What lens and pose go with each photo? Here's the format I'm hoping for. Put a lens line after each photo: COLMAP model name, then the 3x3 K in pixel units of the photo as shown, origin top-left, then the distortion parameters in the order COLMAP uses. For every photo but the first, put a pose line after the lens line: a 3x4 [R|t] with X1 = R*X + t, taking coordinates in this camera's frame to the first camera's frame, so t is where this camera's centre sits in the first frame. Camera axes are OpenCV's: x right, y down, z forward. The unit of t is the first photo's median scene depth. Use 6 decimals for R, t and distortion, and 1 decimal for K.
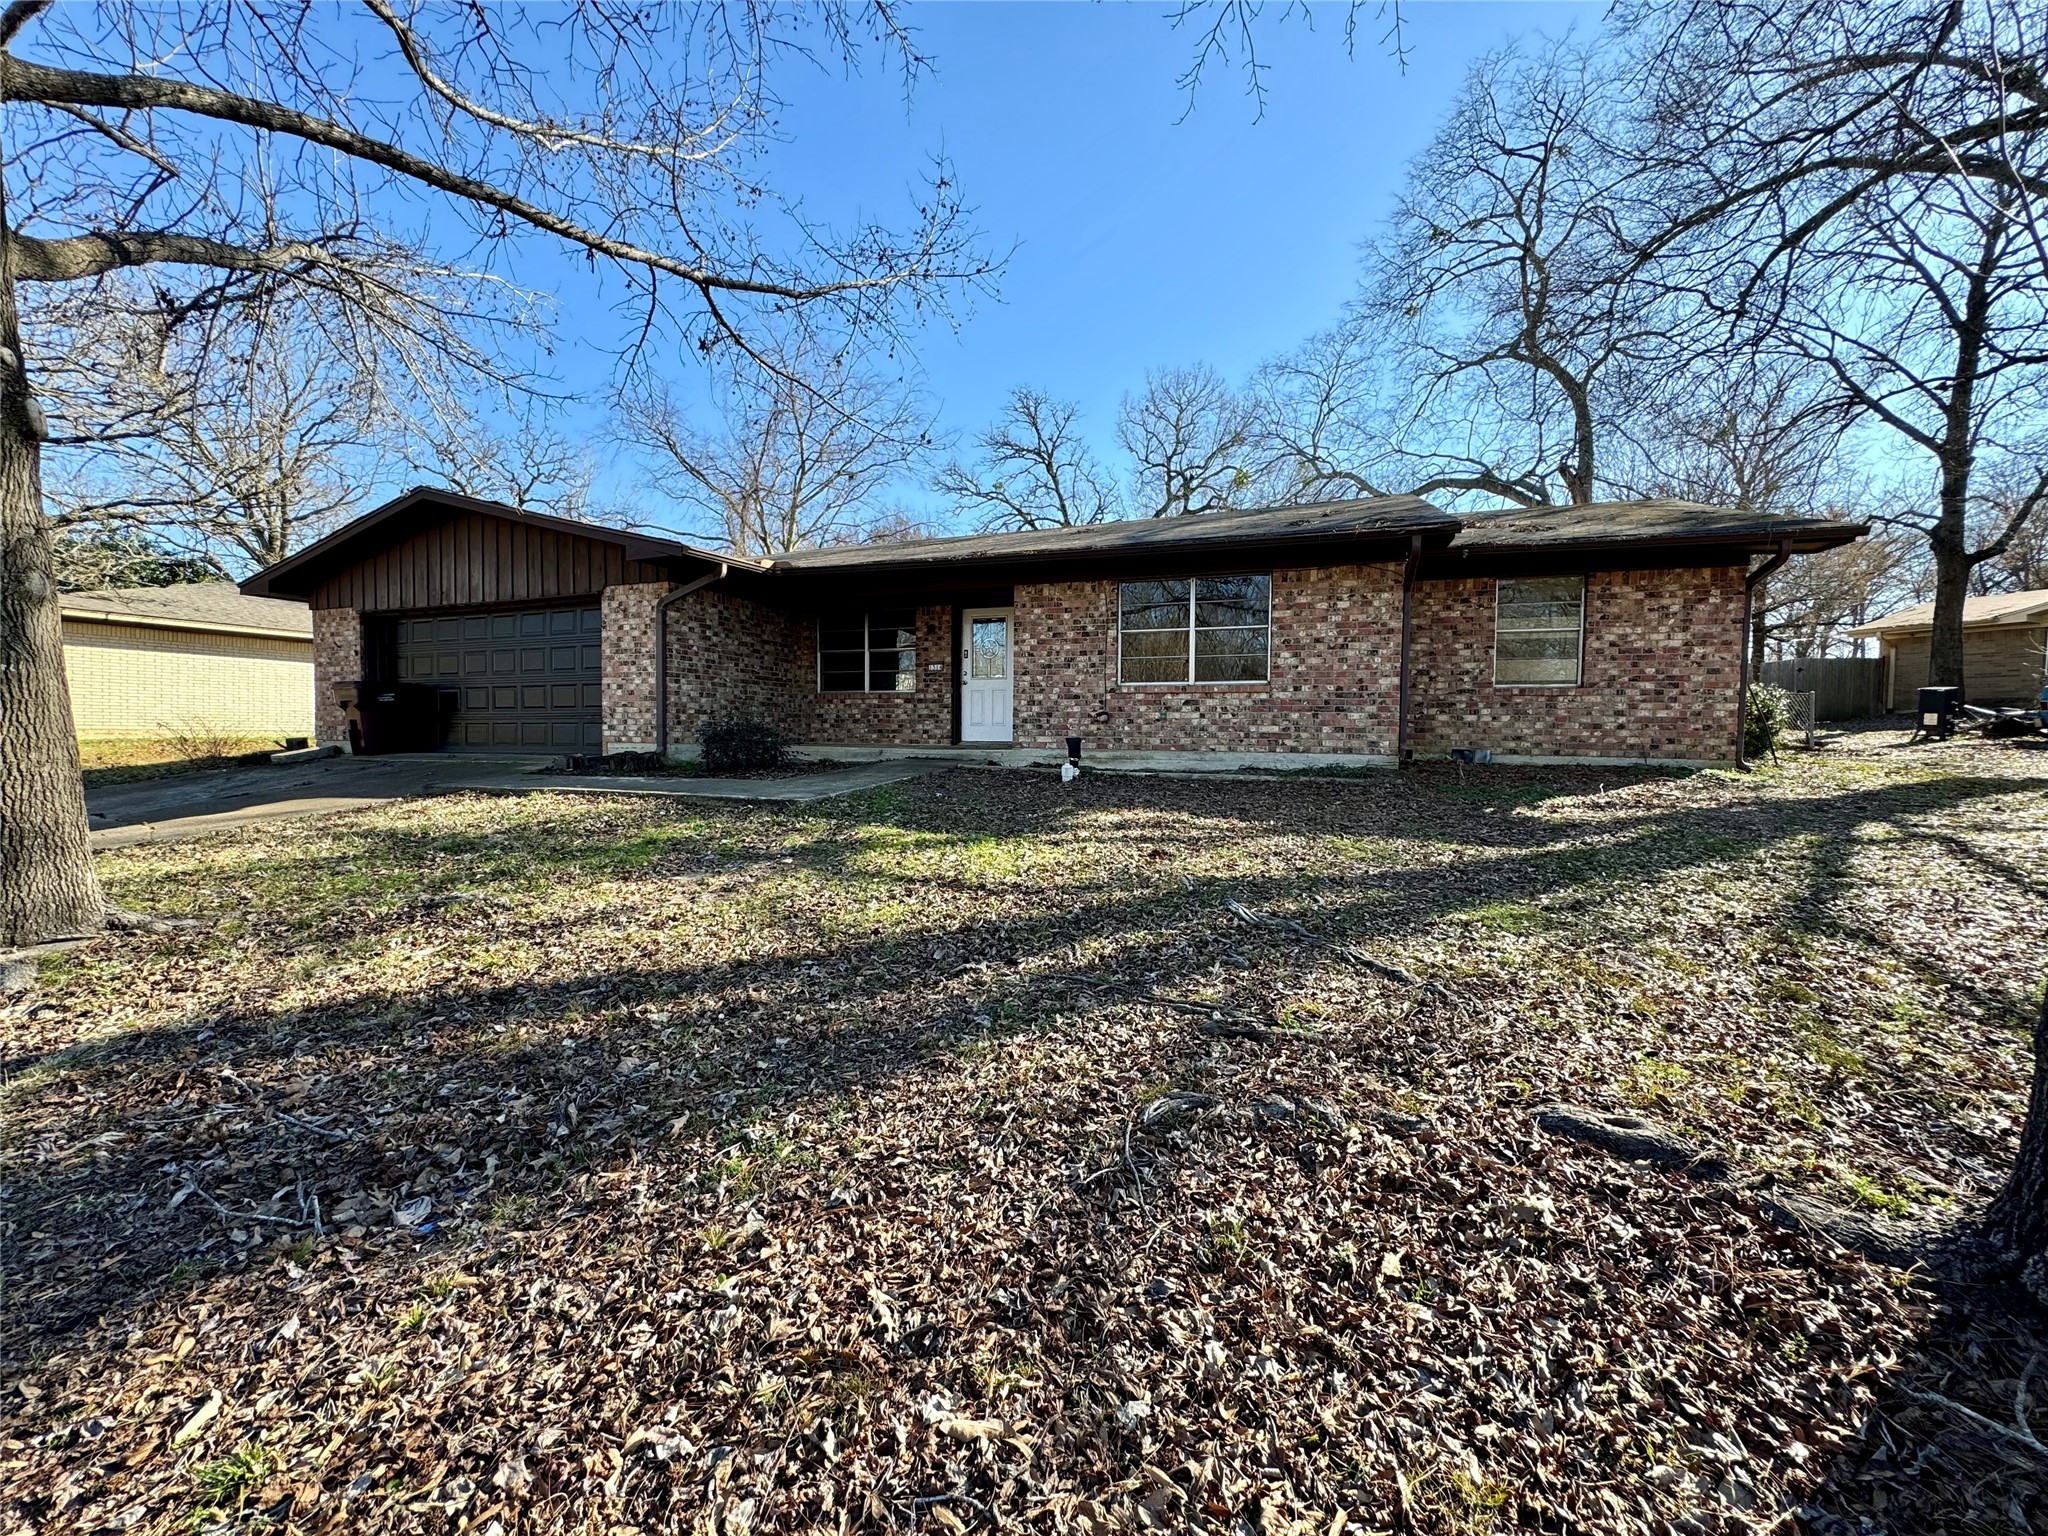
lens RADIAL K [[815.3, 0, 1018.1], [0, 815.3, 772.1], [0, 0, 1]] dist [-0.002549, 0.000590]
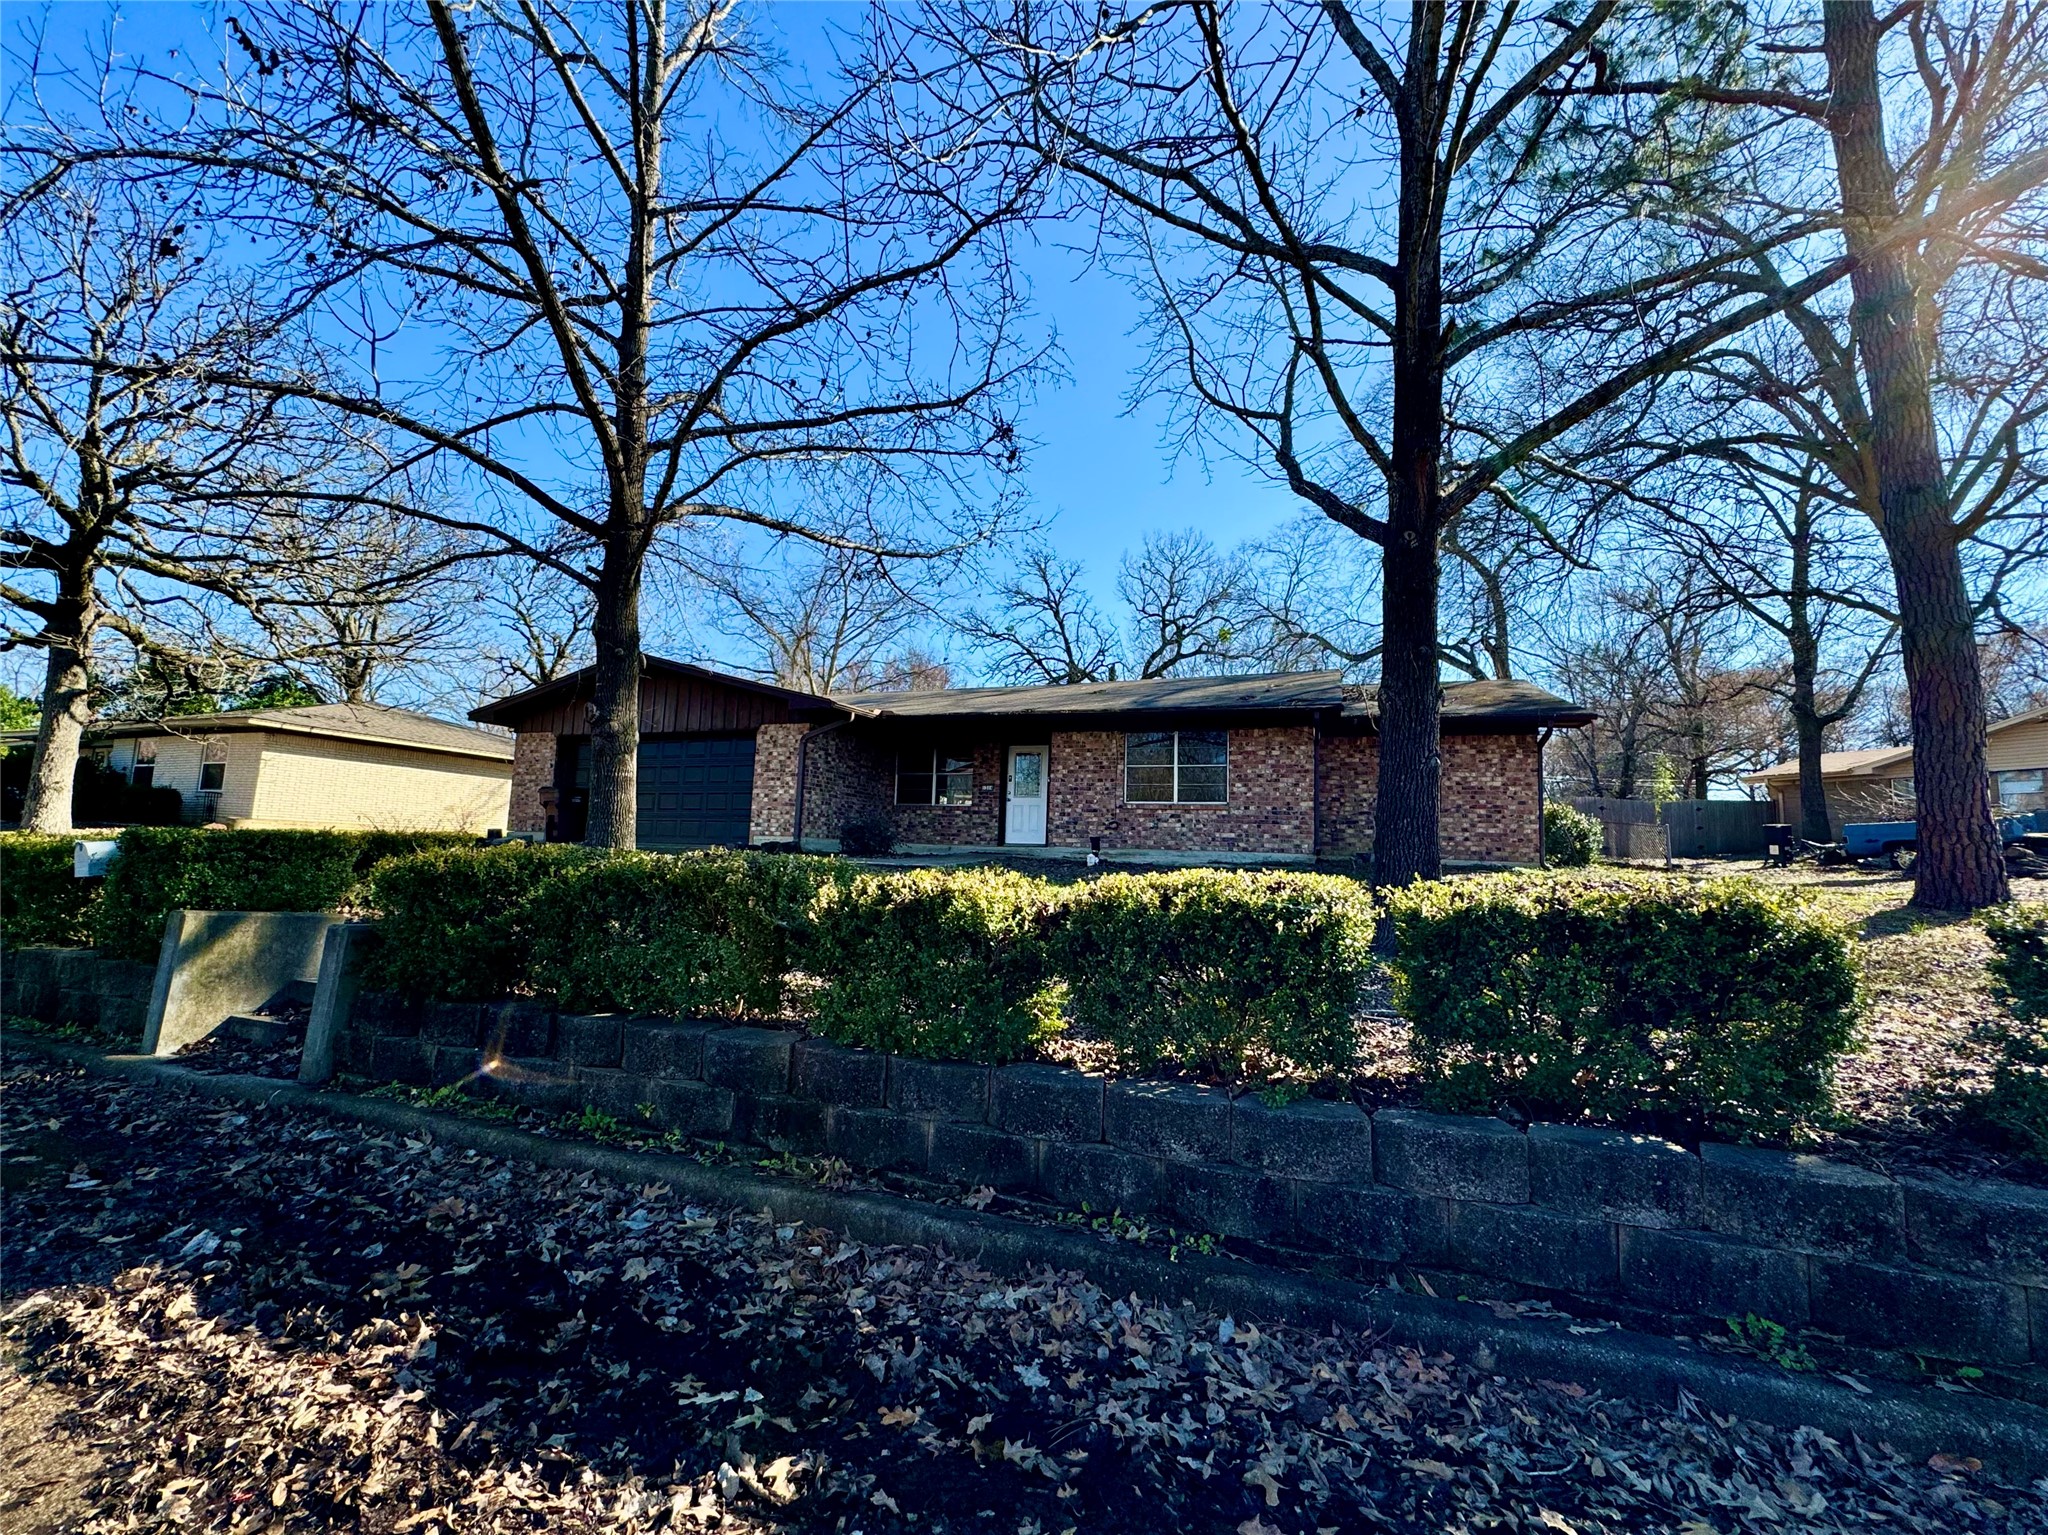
lens RADIAL K [[815.3, 0, 1021.4], [0, 815.3, 773.5], [0, 0, 1]] dist [-0.002549, 0.000590]
pose [[0.999656, 0.025407, 0.006570, -0.032403], [-0.024136, 0.988414, -0.149849, 0.028615], [-0.010301, 0.149639, 0.988687, -0.197458]]
